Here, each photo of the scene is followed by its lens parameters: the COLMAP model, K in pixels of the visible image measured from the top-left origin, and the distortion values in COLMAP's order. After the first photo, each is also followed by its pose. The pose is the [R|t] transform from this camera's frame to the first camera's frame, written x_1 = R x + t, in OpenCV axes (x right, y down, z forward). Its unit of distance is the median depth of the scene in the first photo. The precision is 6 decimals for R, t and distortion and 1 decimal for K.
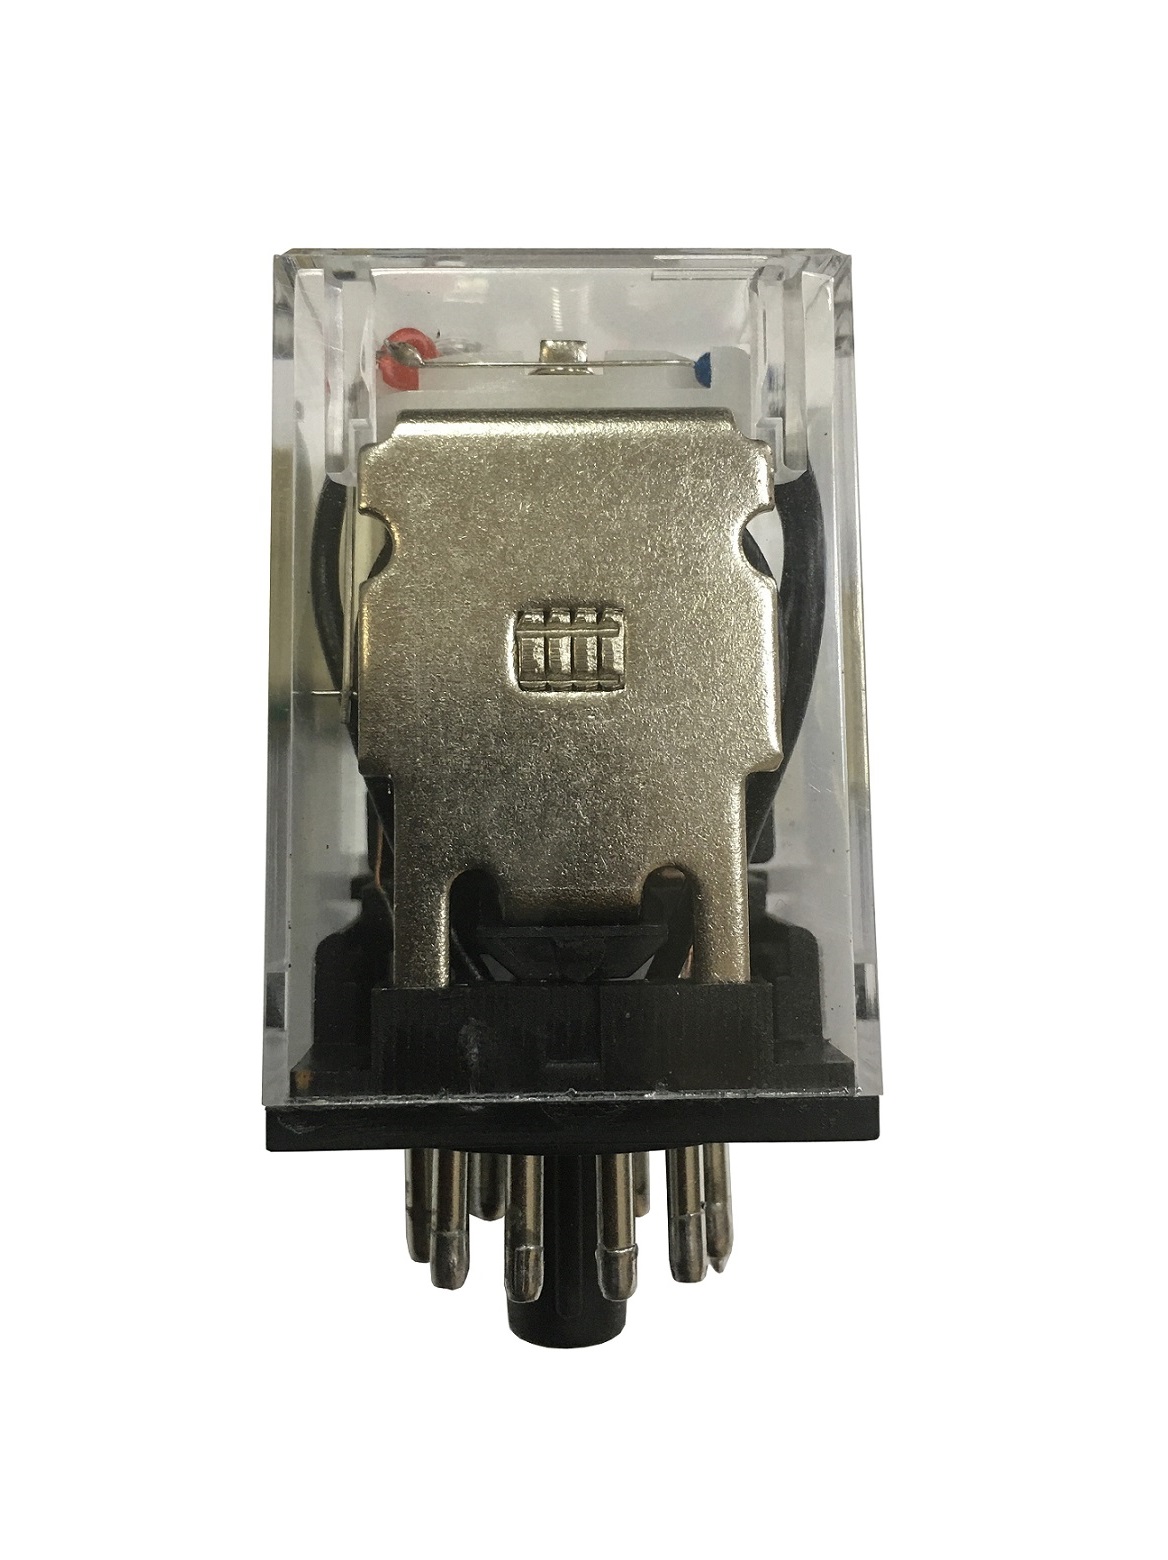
lens RADIAL K [[1312.5, 0, 584.0], [0, 1312.5, 780.0], [0, 0, 1]] dist [-0.374580, -0.001033]
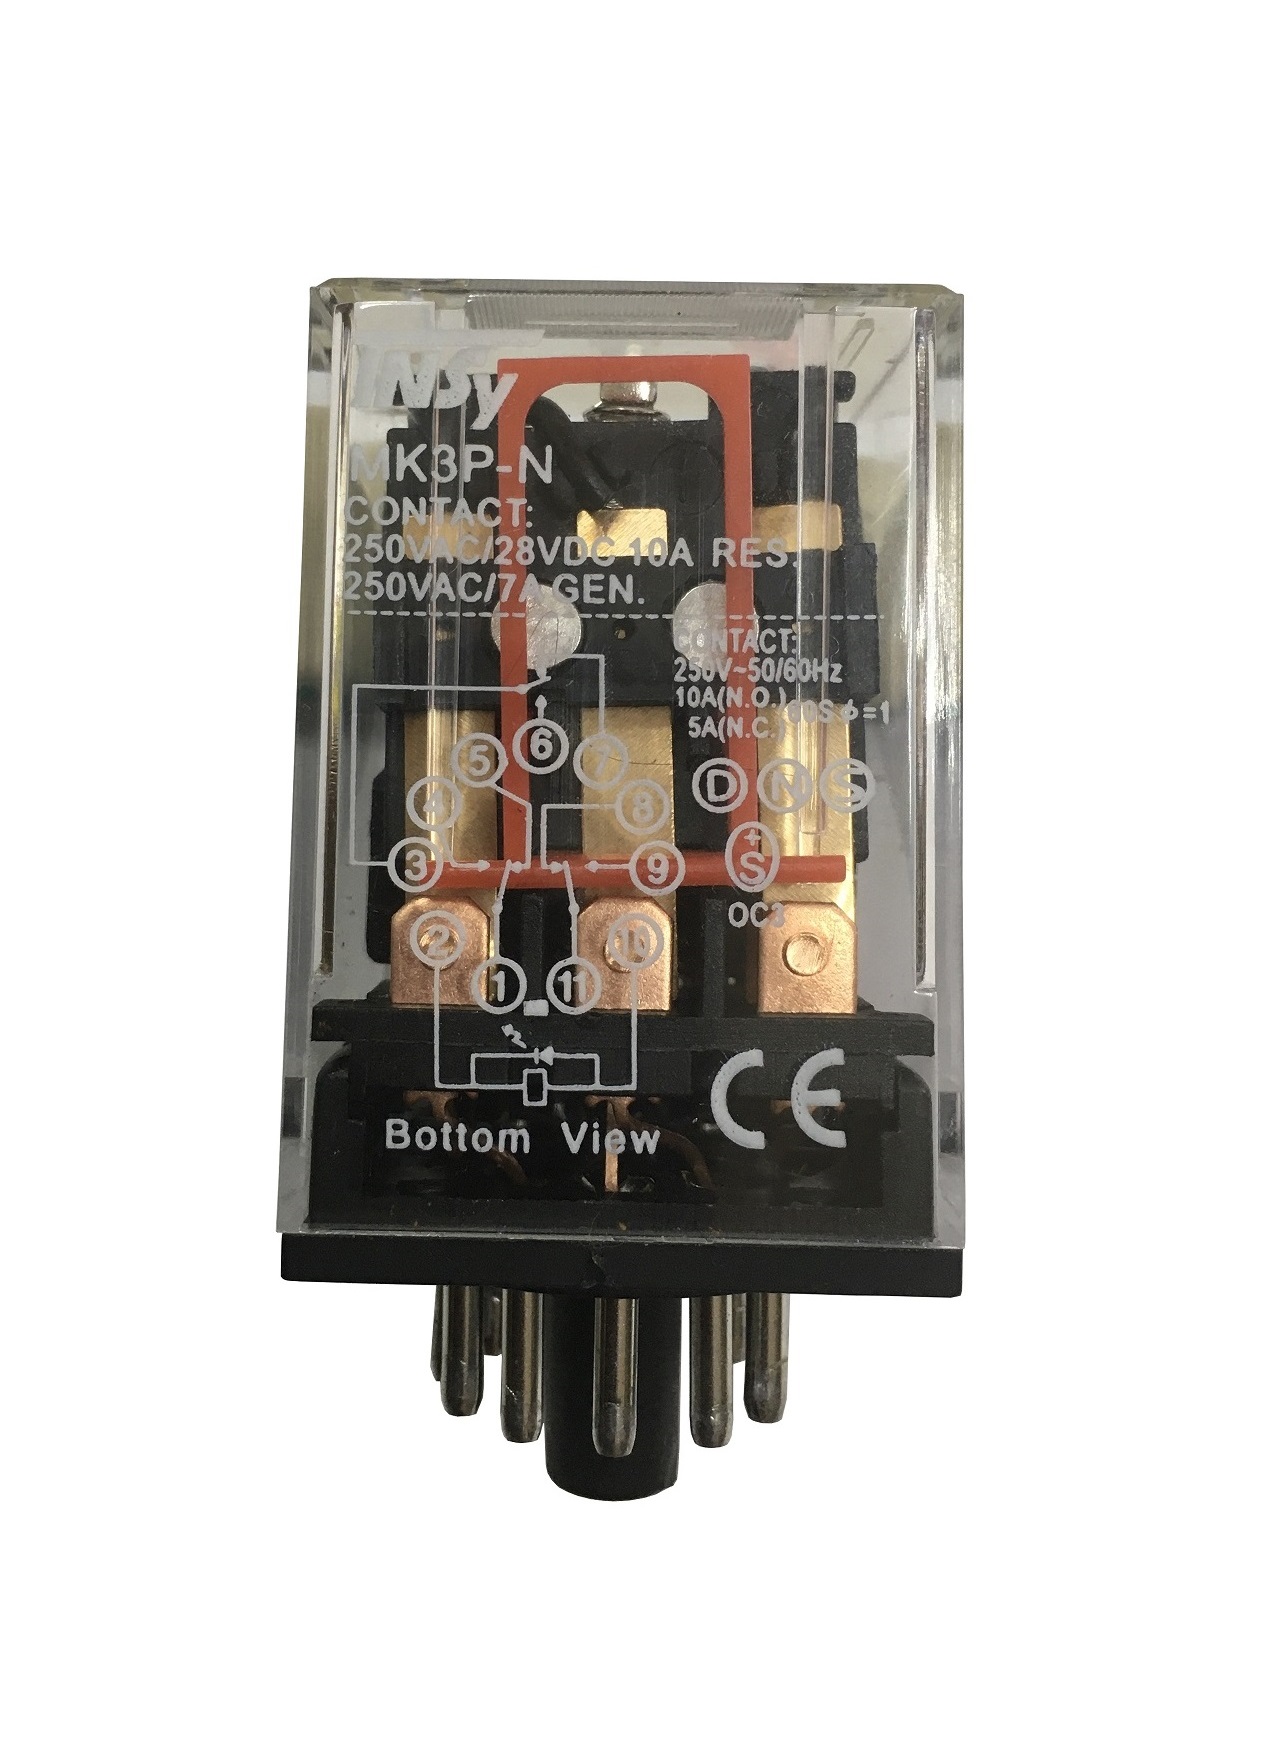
lens RADIAL K [[1963.8, 0, 638.0], [0, 1963.8, 874.0], [0, 0, 1]] dist [-0.748804, 0.001848]
pose [[0.997593, 0.033145, -0.060909, 0.077552], [-0.029255, 0.997541, 0.063683, -0.091696], [0.062870, -0.061748, 0.996110, -0.314466]]
